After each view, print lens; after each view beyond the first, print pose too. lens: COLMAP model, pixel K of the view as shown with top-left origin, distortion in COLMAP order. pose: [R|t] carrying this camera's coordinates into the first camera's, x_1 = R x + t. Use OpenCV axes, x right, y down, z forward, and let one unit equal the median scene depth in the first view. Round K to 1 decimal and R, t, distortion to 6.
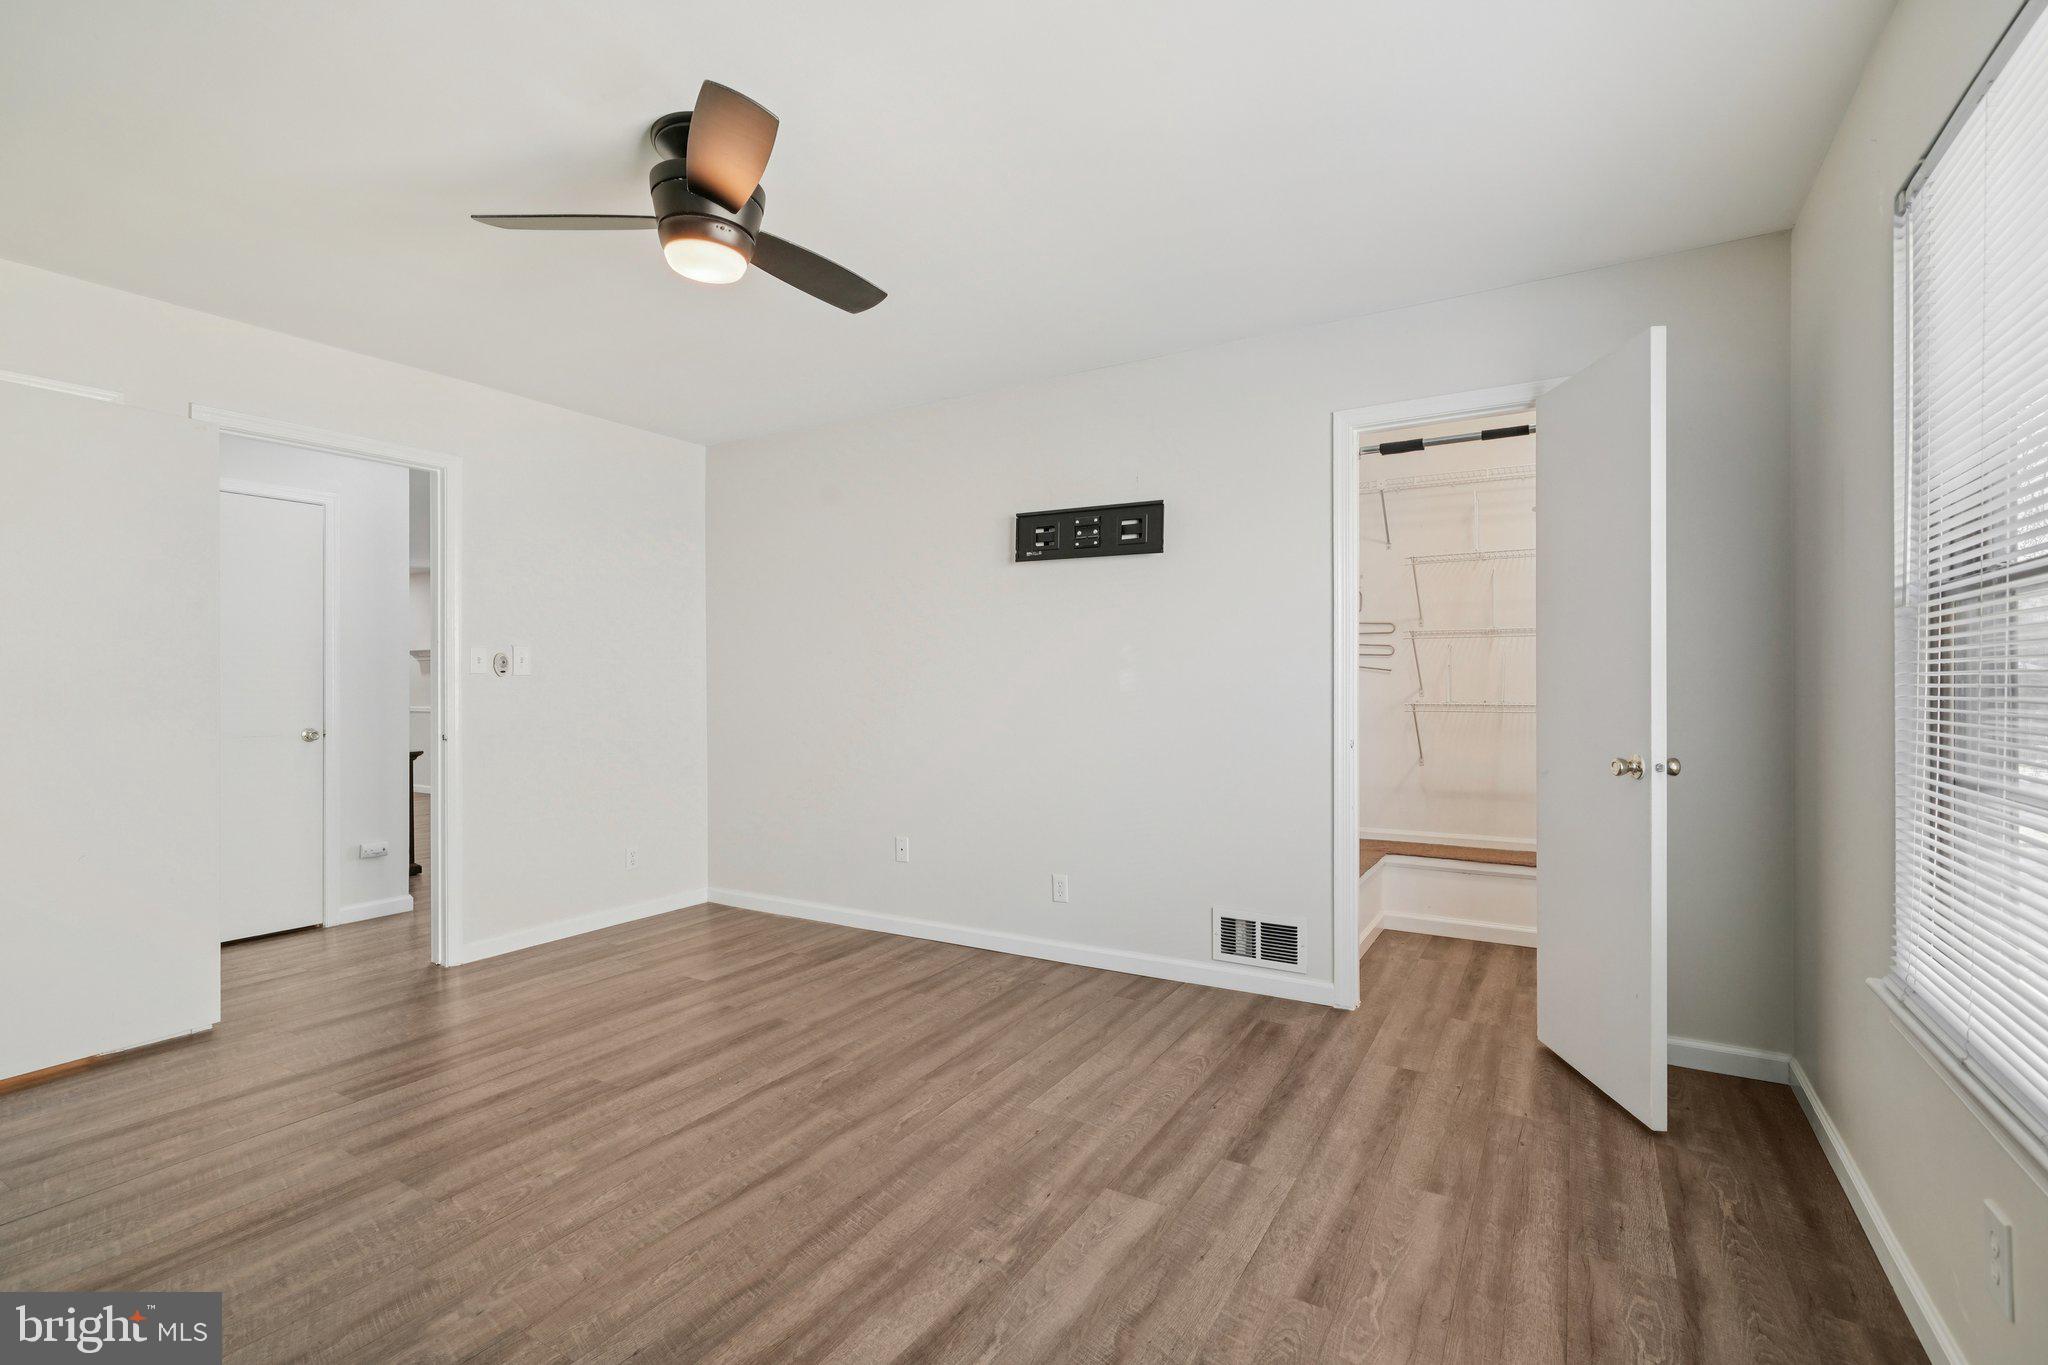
lens RADIAL K [[962.3, 0, 1049.1], [0, 962.3, 675.6], [0, 0, 1]] dist [0.002432, -0.000043]
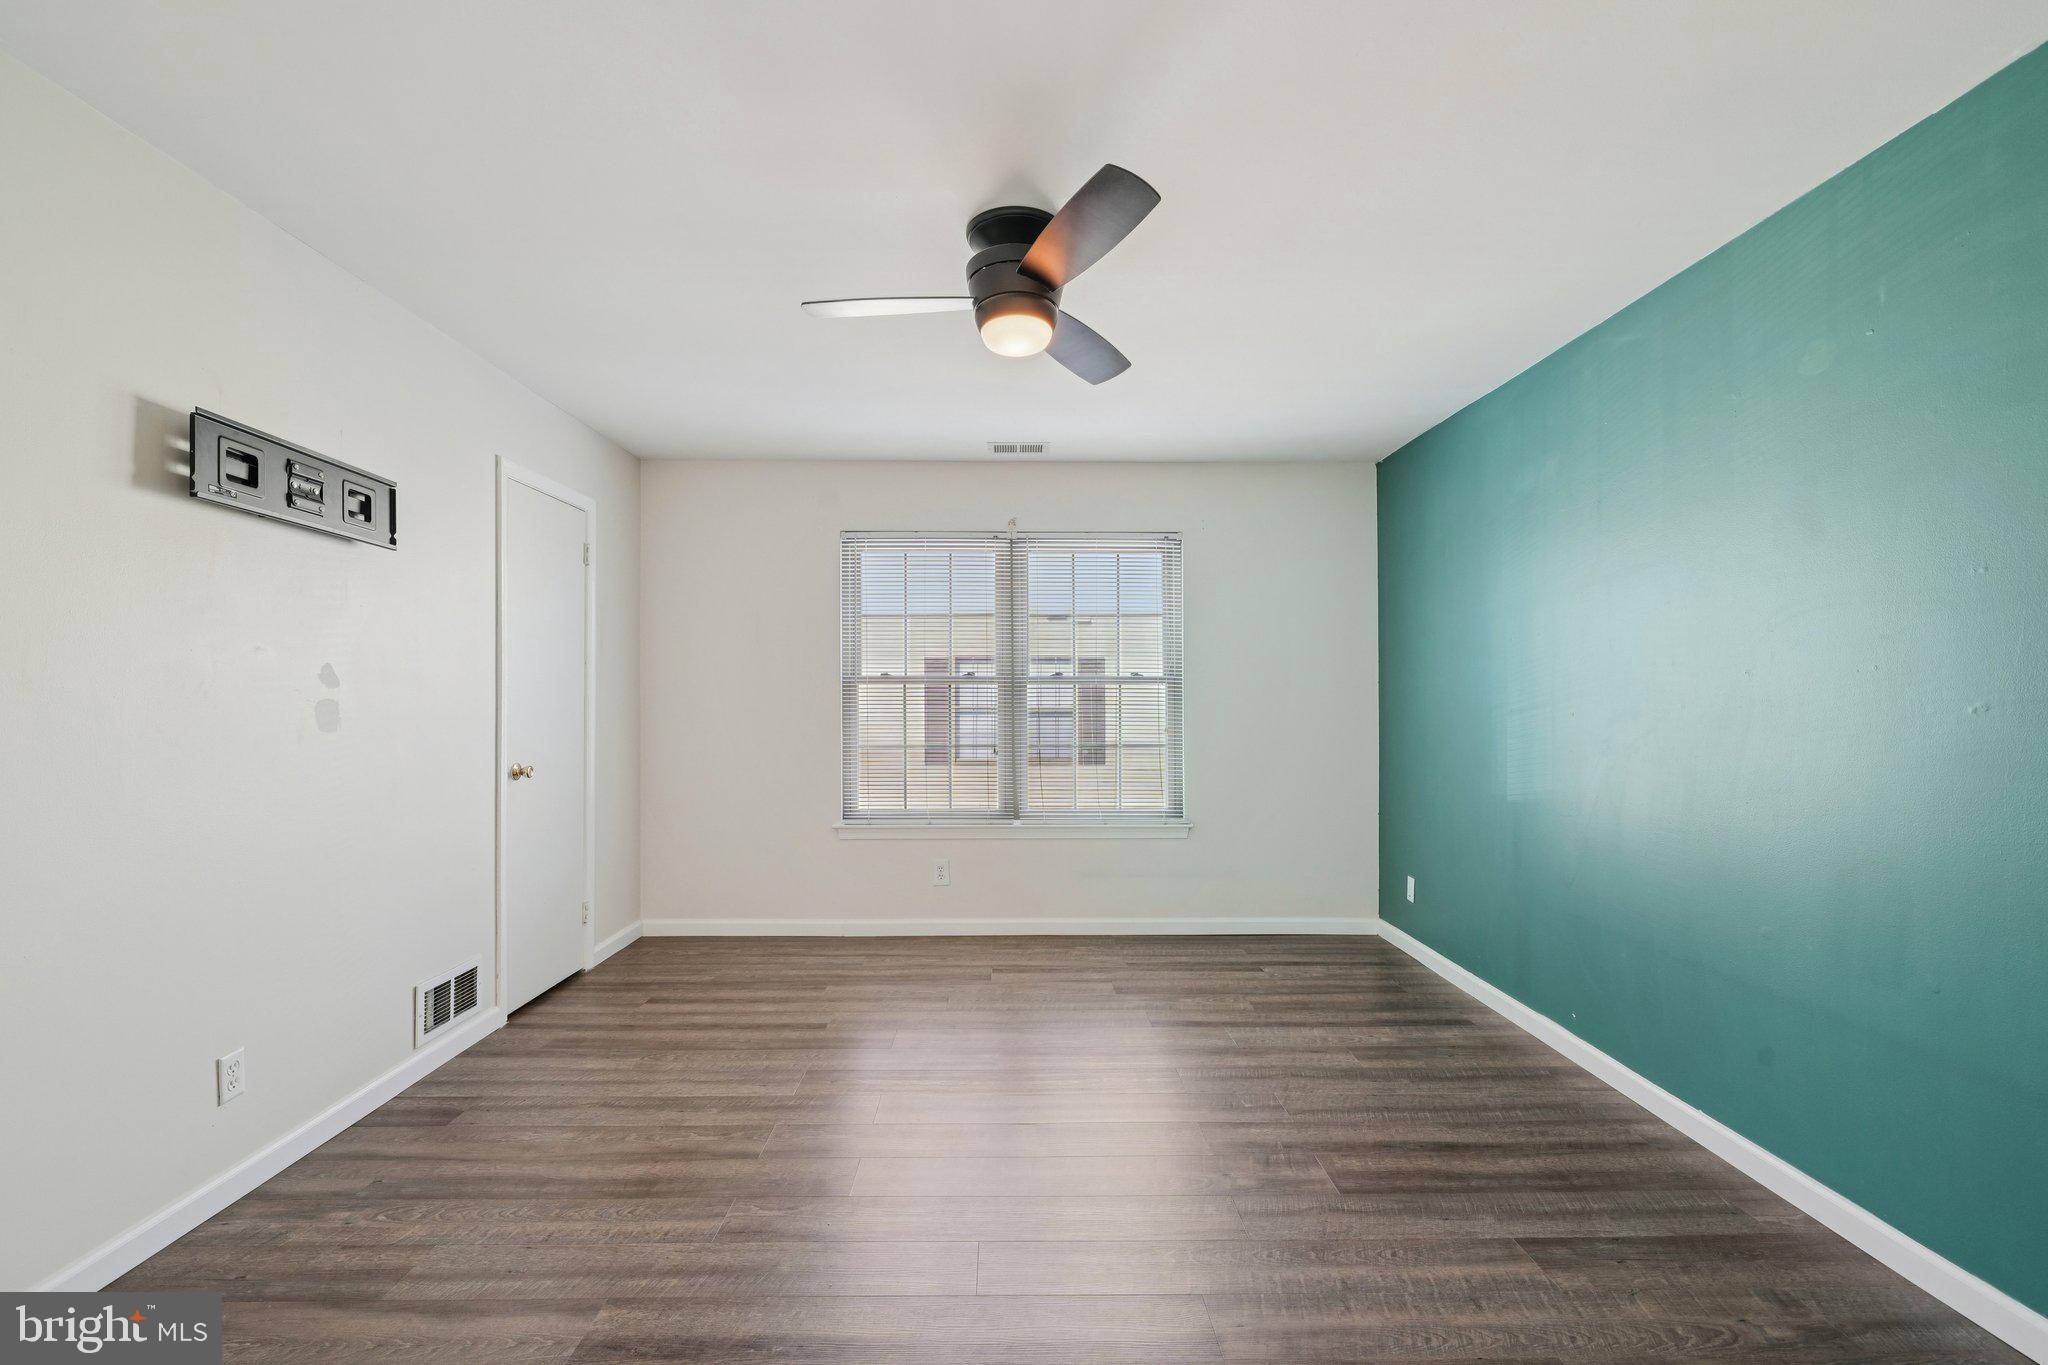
lens RADIAL K [[908.4, 0, 1015.0], [0, 908.4, 699.1], [0, 0, 1]] dist [0.002624, -0.002062]
pose [[-0.532285, 0.006998, 0.846537, -0.863106], [-0.006401, 0.999904, -0.012291, -0.001379], [-0.846541, -0.011961, -0.532189, 1.097482]]
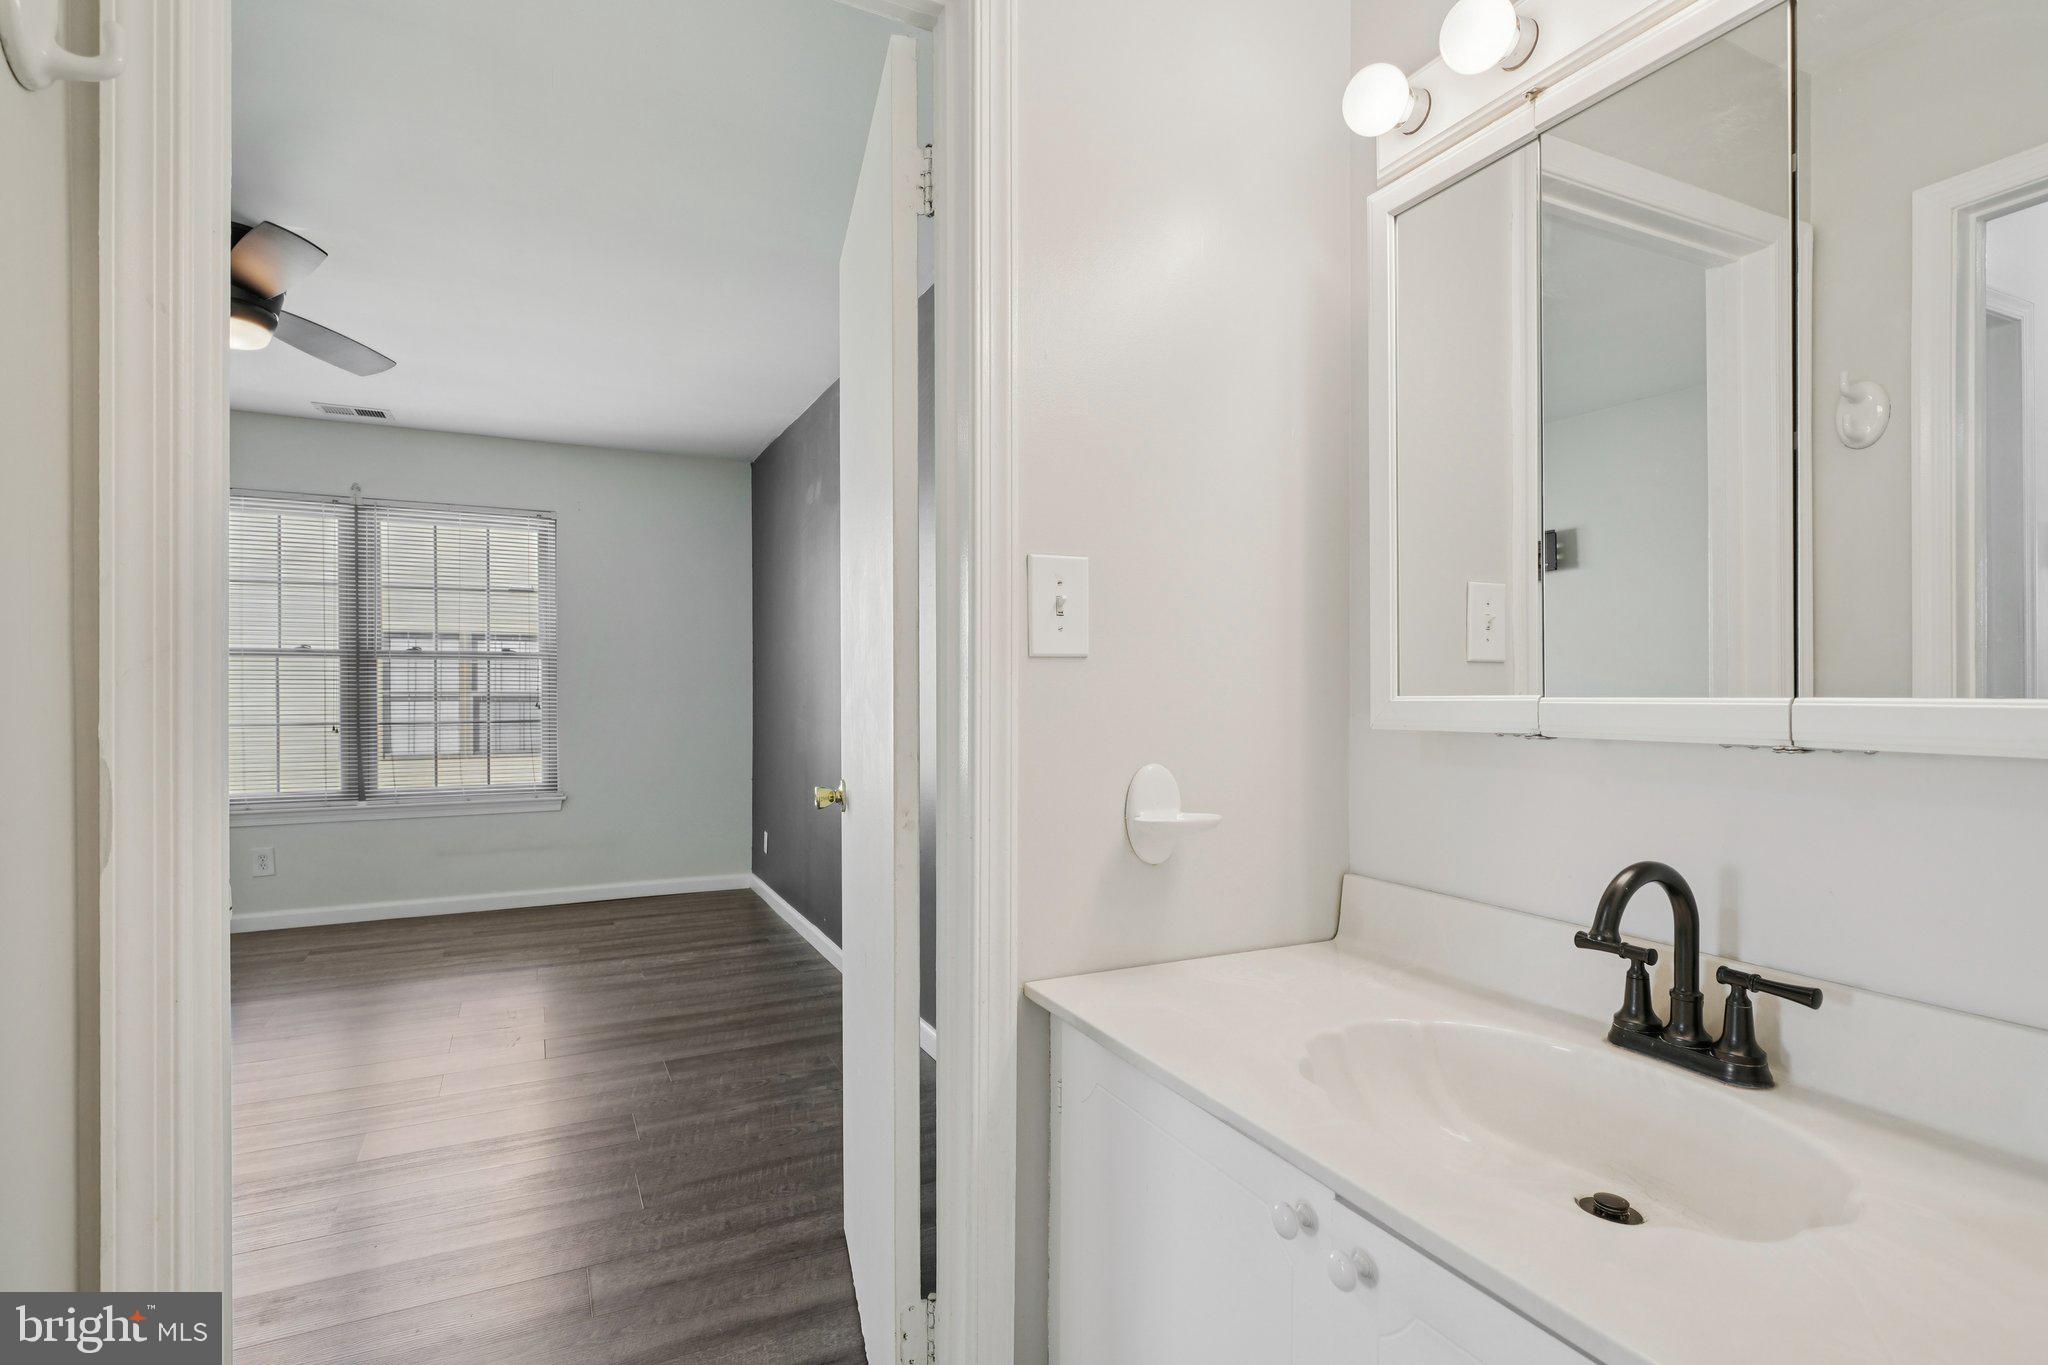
lens RADIAL K [[1017.8, 0, 1055.0], [0, 1017.8, 697.2], [0, 0, 1]] dist [-0.000094, -0.000938]
pose [[-0.856974, 0.000245, 0.515360, -1.343835], [-0.001097, 0.999997, -0.002299, 0.018444], [-0.515359, -0.002536, -0.856971, 1.105100]]
